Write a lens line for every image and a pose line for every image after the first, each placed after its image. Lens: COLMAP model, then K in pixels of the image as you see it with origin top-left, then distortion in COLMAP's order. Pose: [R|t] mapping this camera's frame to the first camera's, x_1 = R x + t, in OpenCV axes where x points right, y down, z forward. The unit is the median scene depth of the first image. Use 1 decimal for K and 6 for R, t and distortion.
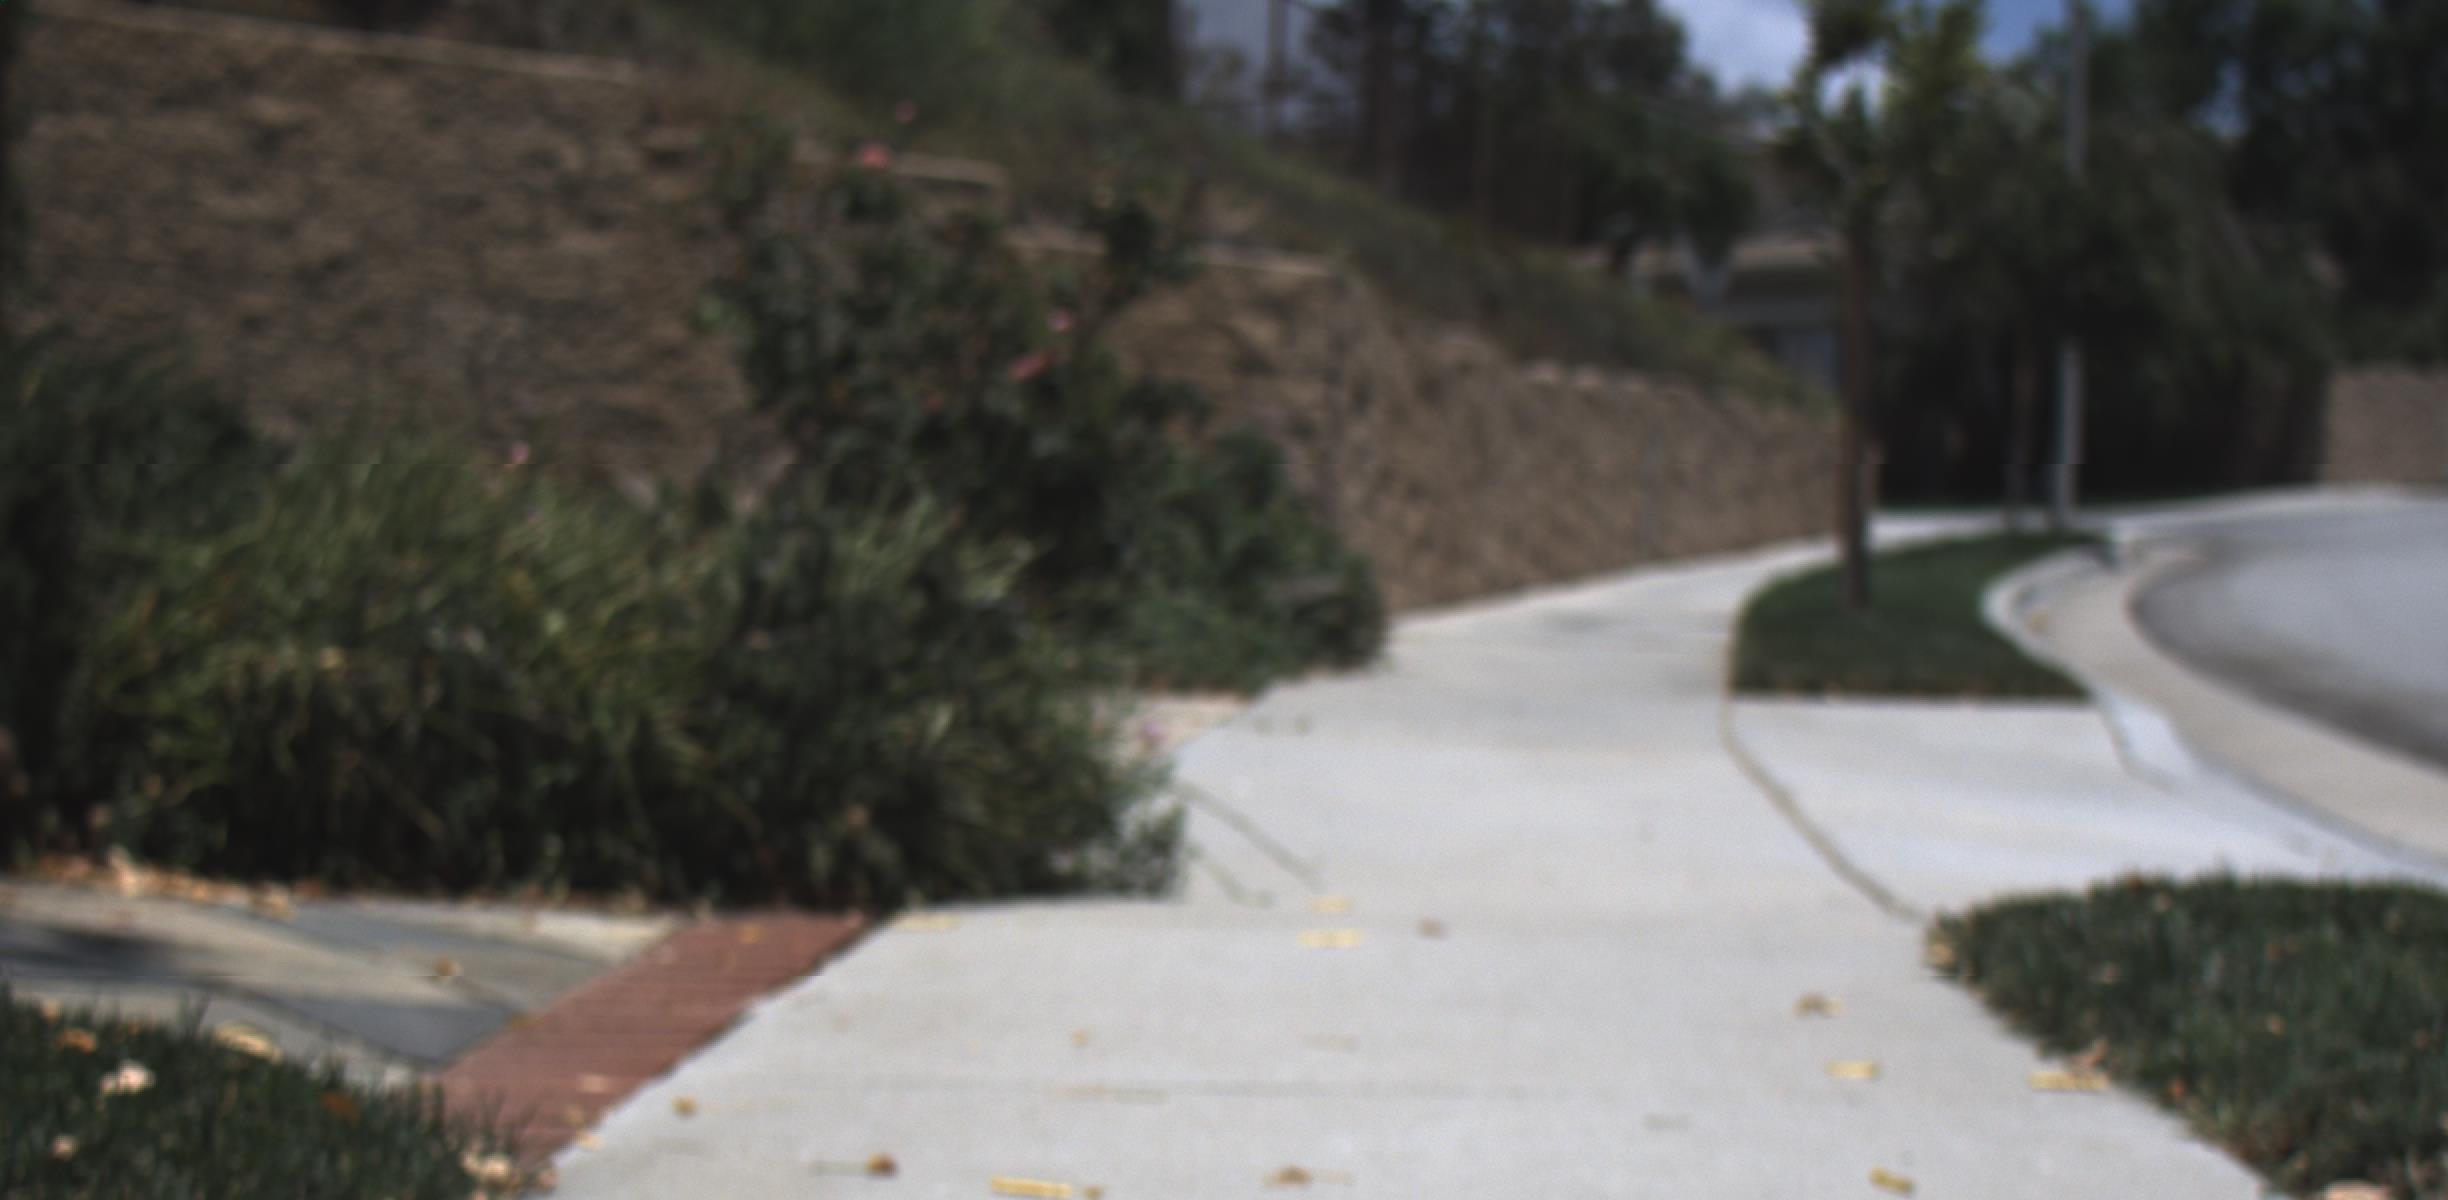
lens RADIAL K [[8664.0, 0, 1224.0], [0, 8664.0, 600.0], [0, 0, 1]] dist [0.414674, 1.205082]
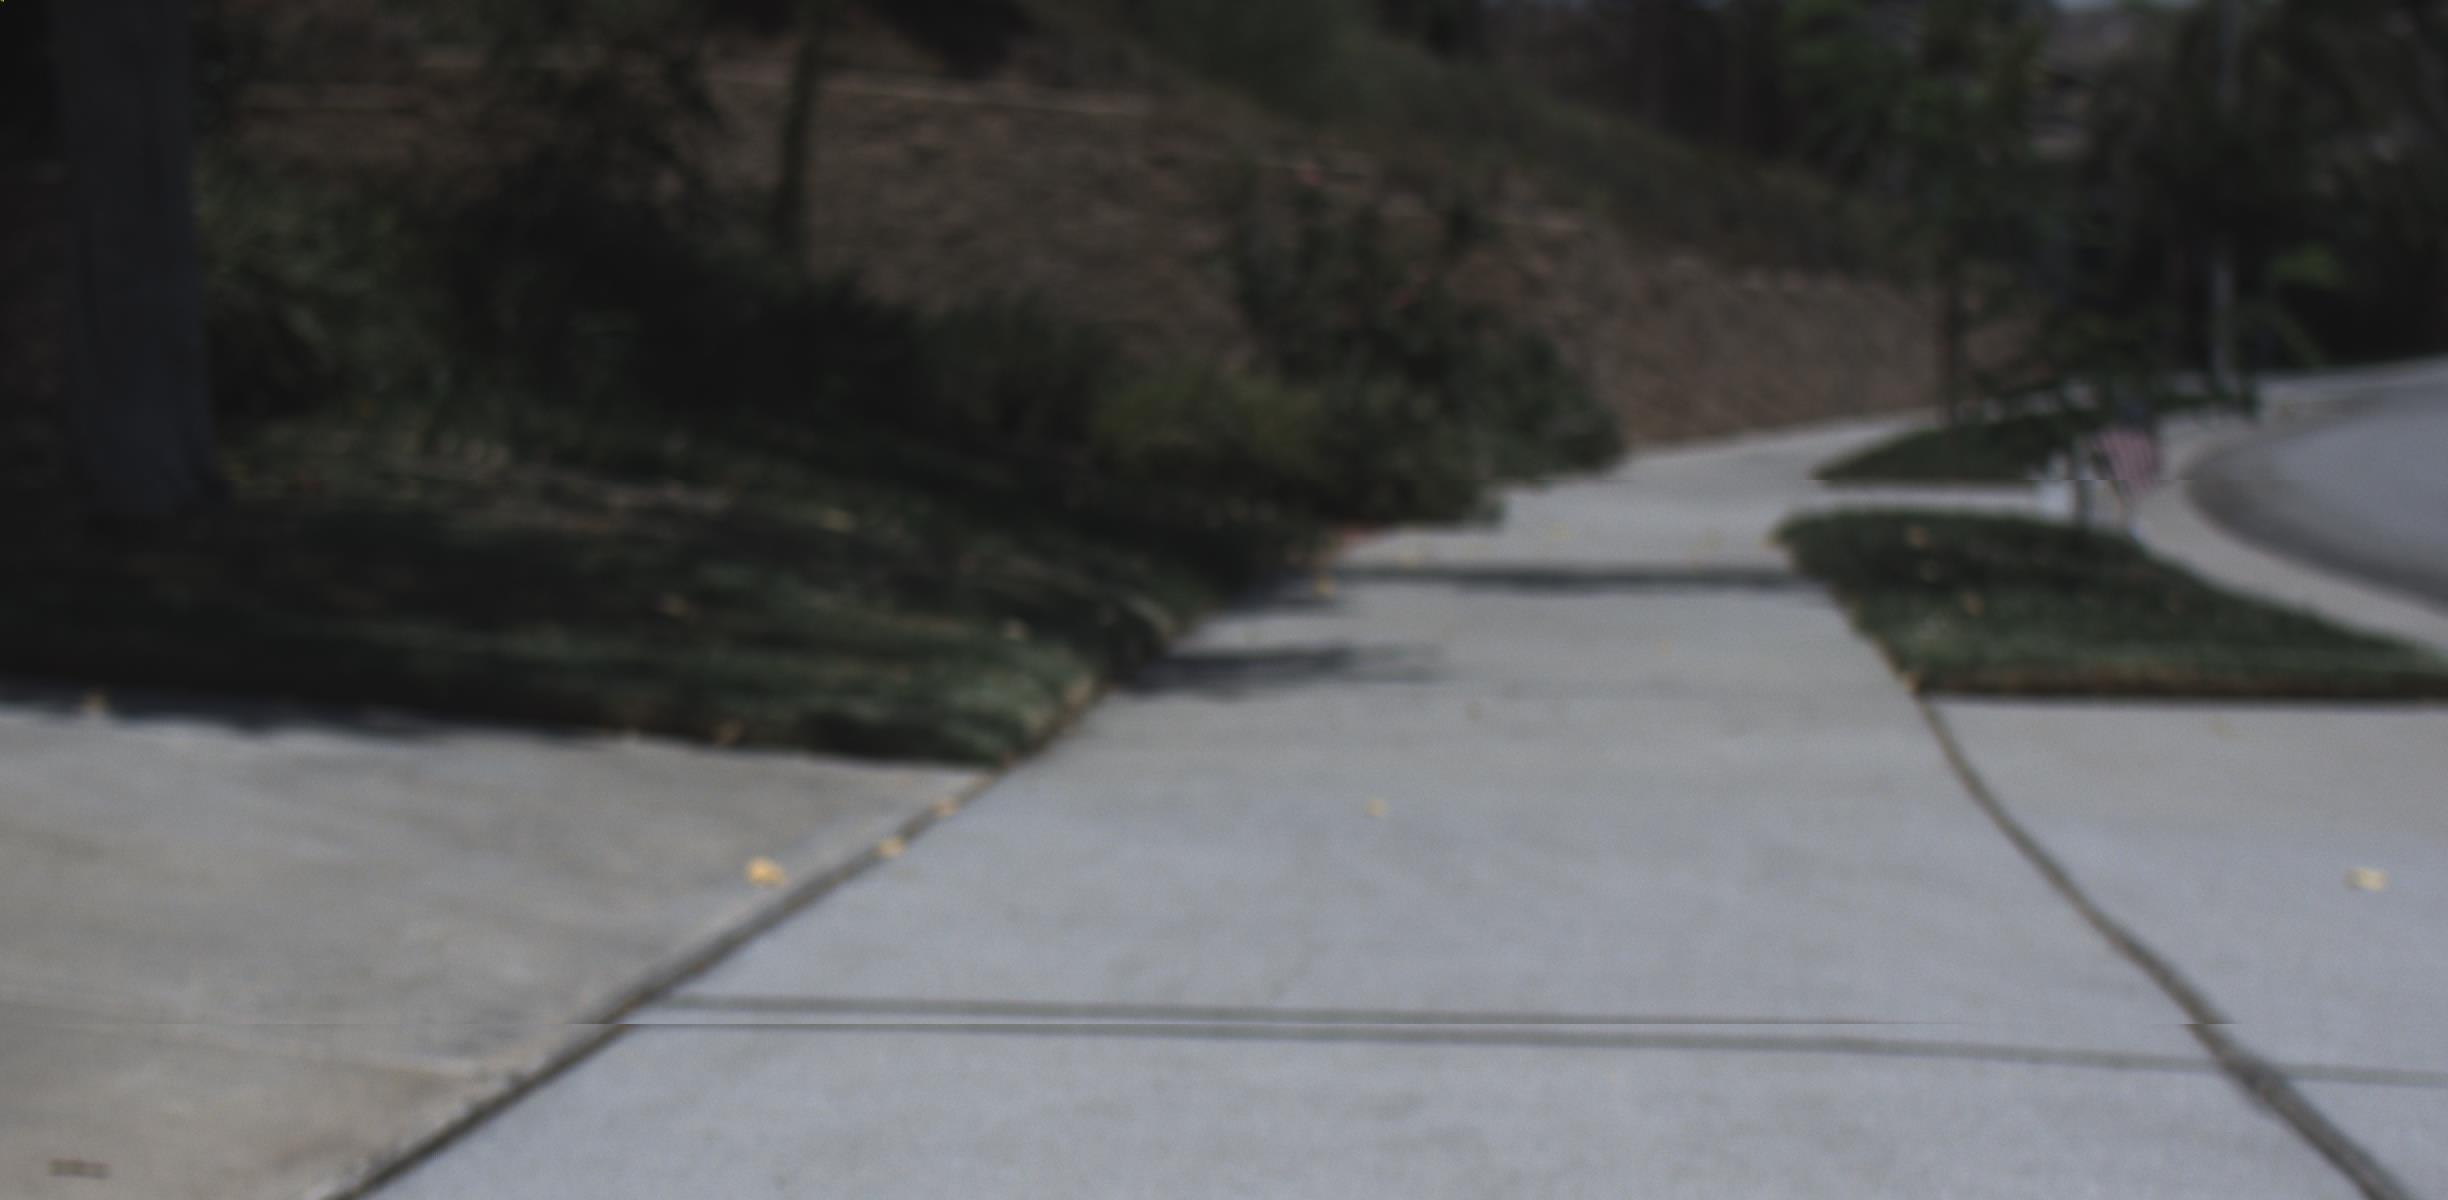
lens RADIAL K [[8664.0, 0, 1224.0], [0, 8664.0, 600.0], [0, 0, 1]] dist [0.414674, 1.205082]
pose [[0.999386, -0.006265, -0.034462, 0.000740], [0.006761, 0.999875, 0.014310, 0.006389], [0.034368, -0.014534, 0.999304, -0.571755]]
